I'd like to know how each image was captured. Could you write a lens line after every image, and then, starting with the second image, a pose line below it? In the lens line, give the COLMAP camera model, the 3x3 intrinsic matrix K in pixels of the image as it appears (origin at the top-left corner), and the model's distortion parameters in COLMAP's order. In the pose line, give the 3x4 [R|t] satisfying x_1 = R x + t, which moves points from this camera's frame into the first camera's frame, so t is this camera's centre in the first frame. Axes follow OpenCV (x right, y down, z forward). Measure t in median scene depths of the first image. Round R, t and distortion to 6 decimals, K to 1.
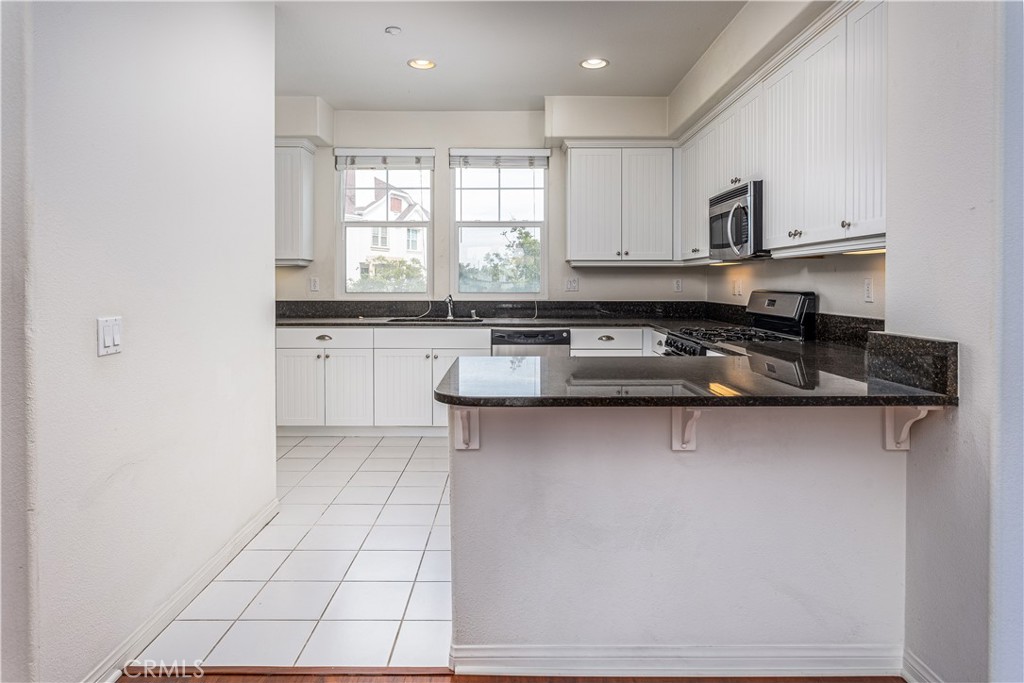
lens RADIAL K [[637.2, 0, 517.3], [0, 637.2, 288.9], [0, 0, 1]] dist [0.014394, 0.000945]
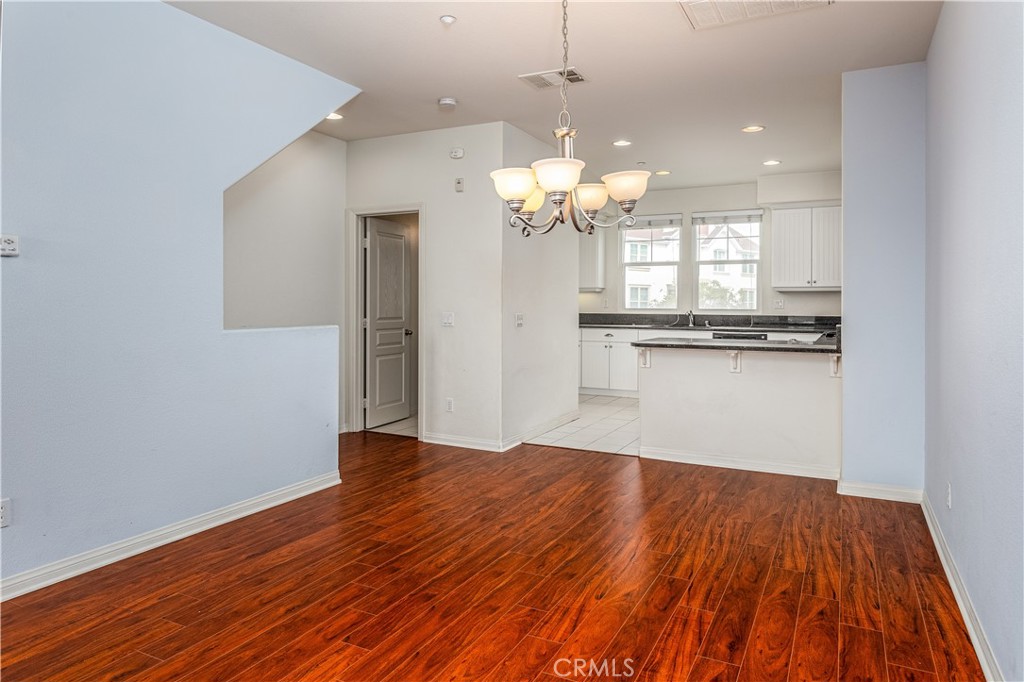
lens RADIAL K [[673.3, 0, 512.9], [0, 673.3, 306.5], [0, 0, 1]] dist [-0.023687, -0.000357]
pose [[0.885305, 0.004394, -0.464989, 0.269190], [-0.007308, 0.999963, -0.004466, 0.010169], [0.464953, 0.007352, 0.885305, -0.622531]]
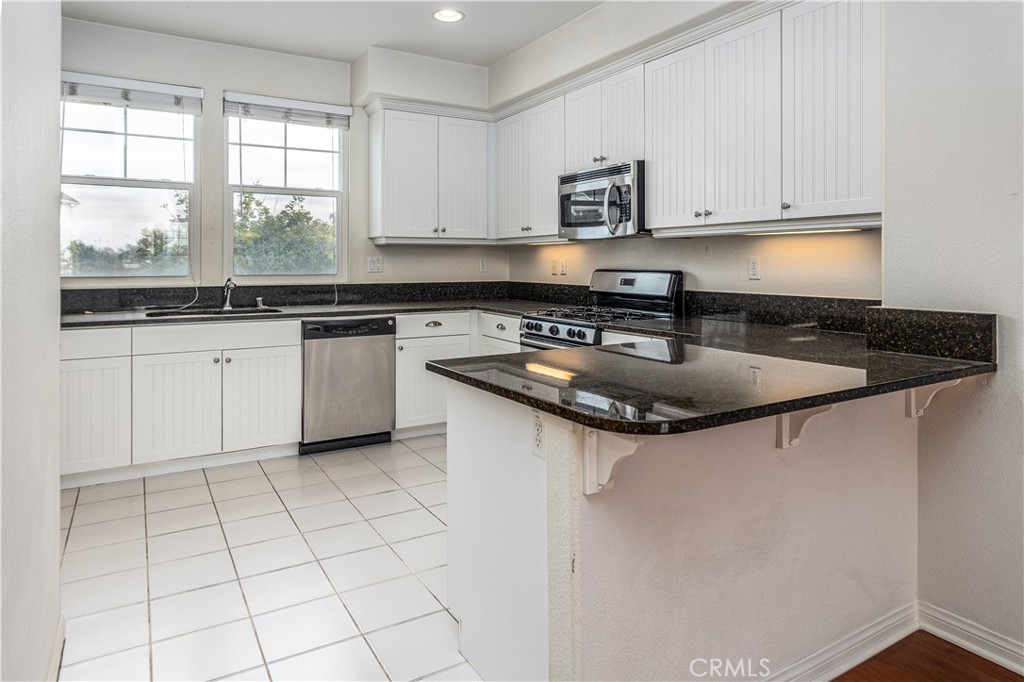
lens RADIAL K [[637.2, 0, 510.8], [0, 637.2, 260.2], [0, 0, 1]] dist [0.014394, 0.000945]
pose [[0.865578, -0.001035, 0.500774, -0.204055], [0.008053, 0.999897, -0.011851, -0.001147], [-0.500710, 0.014291, 0.865497, 0.157850]]
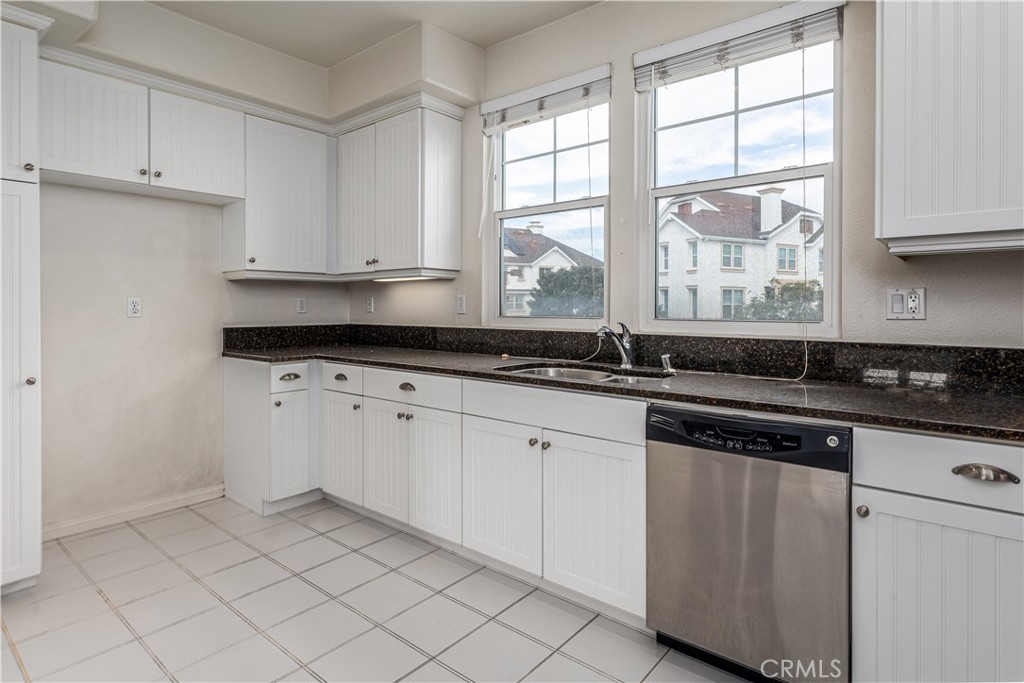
lens RADIAL K [[547.2, 0, 531.8], [0, 547.2, 309.7], [0, 0, 1]] dist [0.004194, 0.003696]
pose [[0.770333, 0.005810, -0.637615, 0.132365], [-0.008874, 0.999959, -0.001609, -0.000756], [0.637580, 0.006897, 0.770353, 0.613554]]
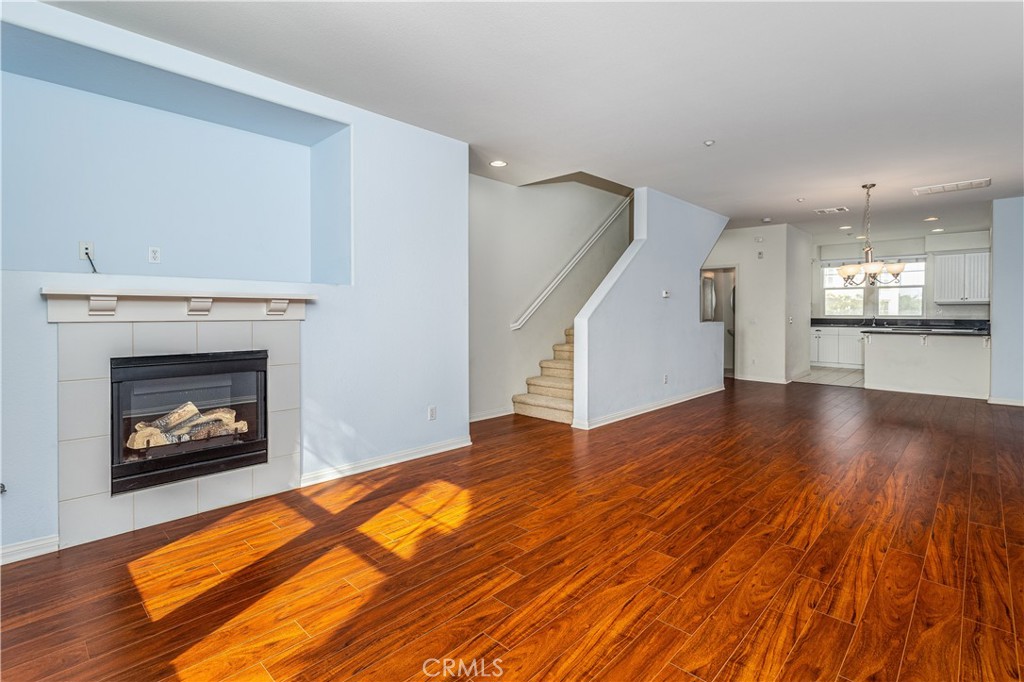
lens RADIAL K [[503.1, 0, 514.3], [0, 503.1, 333.3], [0, 0, 1]] dist [0.018286, -0.002476]
pose [[0.727389, 0.027834, -0.685661, 0.248999], [-0.005964, 0.999396, 0.034244, 0.017298], [0.686199, -0.020819, 0.727116, -1.483092]]
